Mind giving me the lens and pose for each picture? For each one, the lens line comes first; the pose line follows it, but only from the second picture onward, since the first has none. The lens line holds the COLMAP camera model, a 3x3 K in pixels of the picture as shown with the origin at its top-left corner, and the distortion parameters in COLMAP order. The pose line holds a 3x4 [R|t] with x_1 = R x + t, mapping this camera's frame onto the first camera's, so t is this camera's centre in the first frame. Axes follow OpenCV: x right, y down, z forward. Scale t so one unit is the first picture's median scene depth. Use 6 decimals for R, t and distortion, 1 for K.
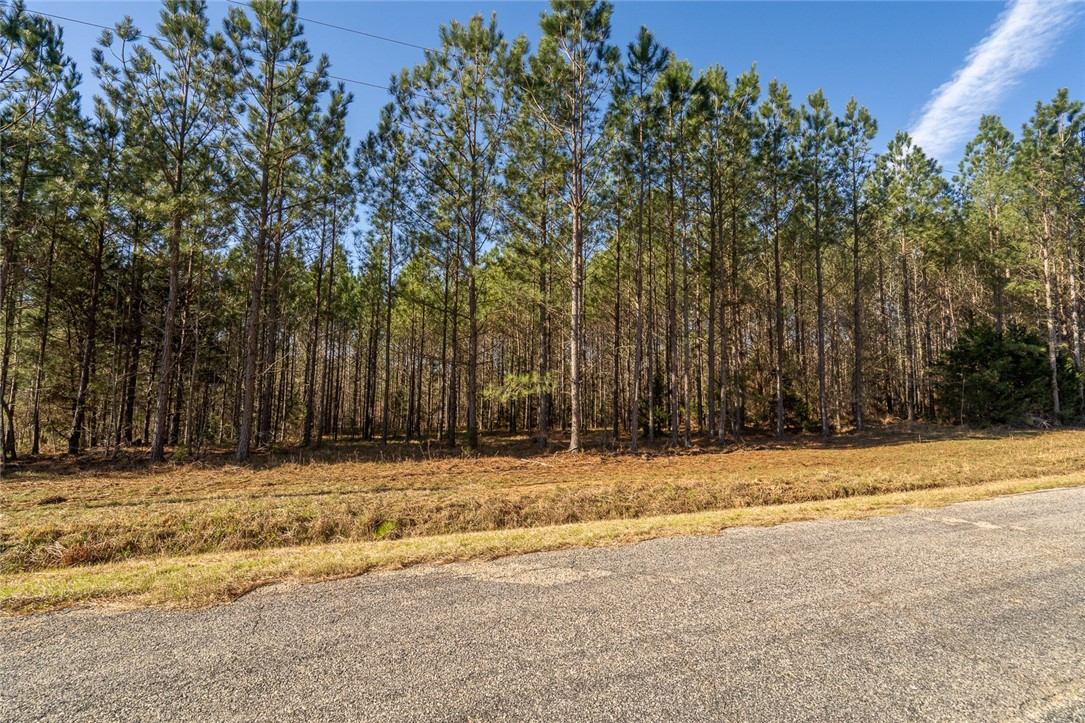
lens RADIAL K [[488.6, 0, 542.5], [0, 488.6, 361.5], [0, 0, 1]] dist [-0.010029, 0.004222]
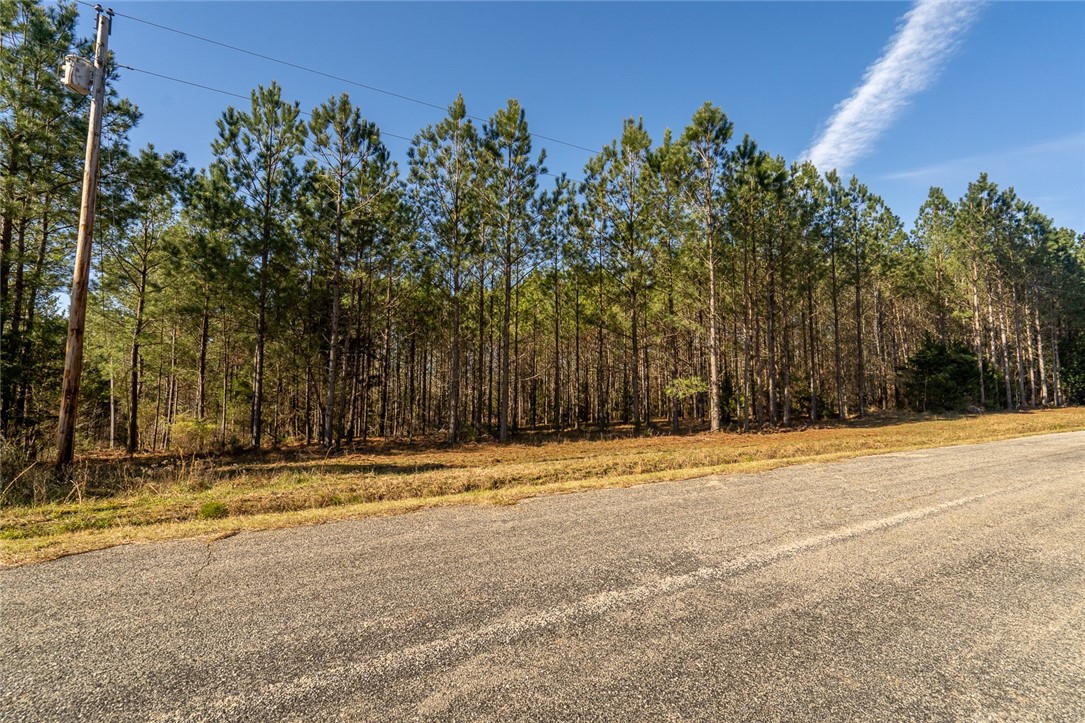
lens RADIAL K [[508.0, 0, 529.3], [0, 508.0, 356.2], [0, 0, 1]] dist [0.002751, 0.003933]
pose [[0.990180, 0.002594, 0.139775, -0.415566], [-0.002127, 0.999992, -0.003491, -0.019939], [-0.139783, 0.003159, 0.990177, -0.265538]]
